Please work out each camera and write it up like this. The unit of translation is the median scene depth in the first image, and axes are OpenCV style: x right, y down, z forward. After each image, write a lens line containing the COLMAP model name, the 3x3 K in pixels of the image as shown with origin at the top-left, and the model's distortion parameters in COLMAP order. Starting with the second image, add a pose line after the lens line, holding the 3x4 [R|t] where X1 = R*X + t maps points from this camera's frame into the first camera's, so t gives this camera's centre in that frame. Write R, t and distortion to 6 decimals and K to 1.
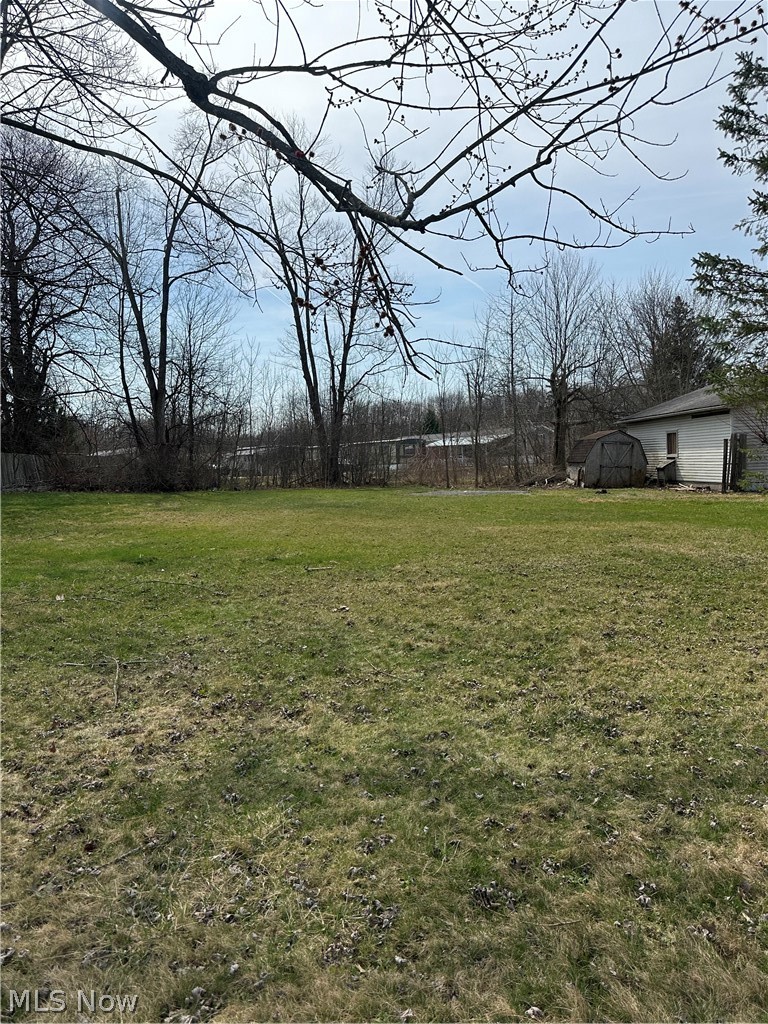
lens RADIAL K [[719.5, 0, 384.8], [0, 719.5, 509.3], [0, 0, 1]] dist [0.070762, -0.078032]
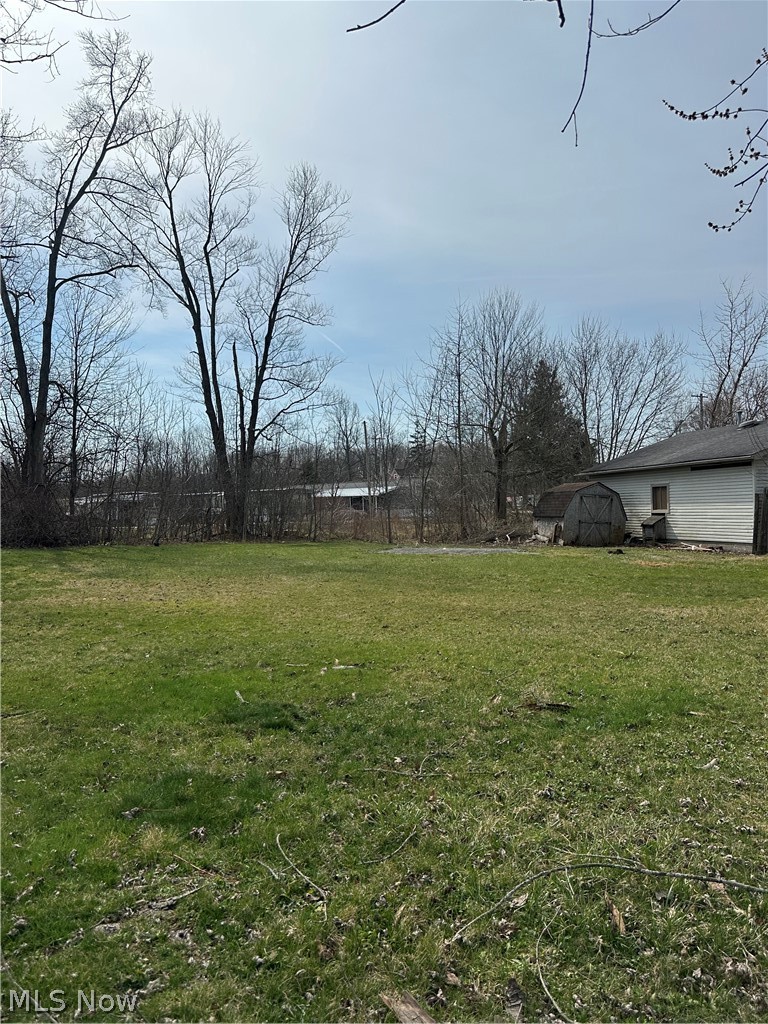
lens RADIAL K [[719.5, 0, 378.2], [0, 719.5, 516.6], [0, 0, 1]] dist [0.070762, -0.078032]
pose [[0.978945, 0.016840, 0.203430, -0.099427], [-0.004127, 0.998020, -0.062754, -0.007000], [-0.204084, 0.060593, 0.977076, 0.144416]]
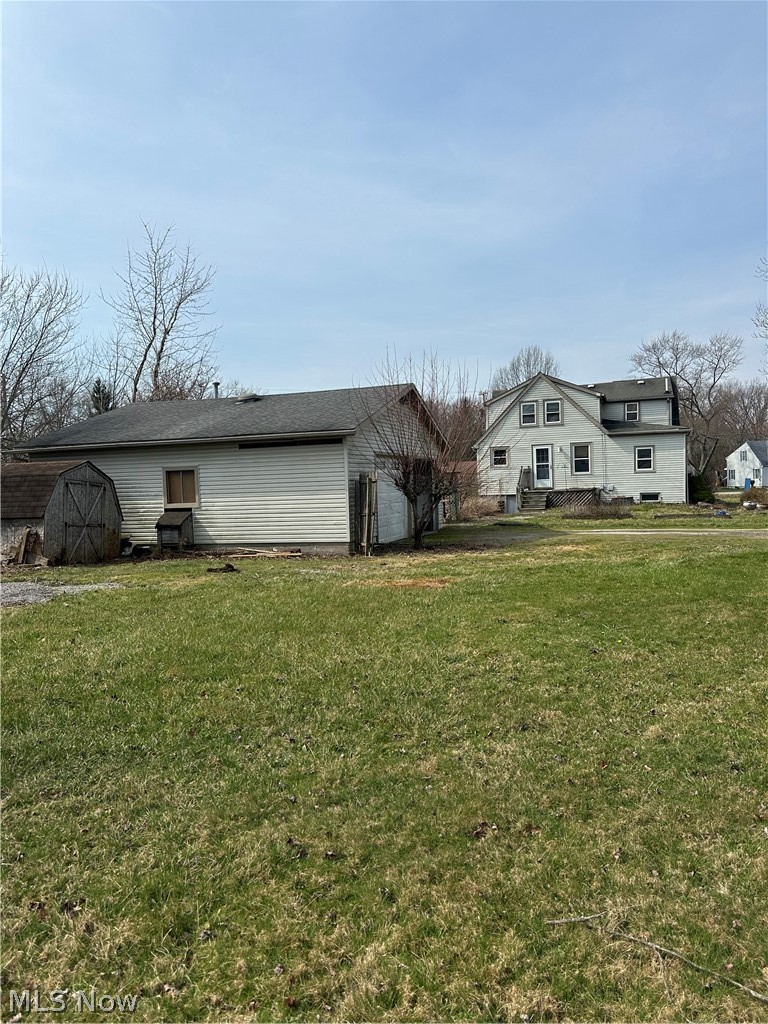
lens RADIAL K [[719.5, 0, 385.4], [0, 719.5, 510.4], [0, 0, 1]] dist [0.070762, -0.078032]
pose [[0.343140, 0.004099, 0.939275, -0.103417], [0.079409, 0.996284, -0.033358, -0.026228], [-0.935922, 0.086034, 0.341539, 0.469408]]
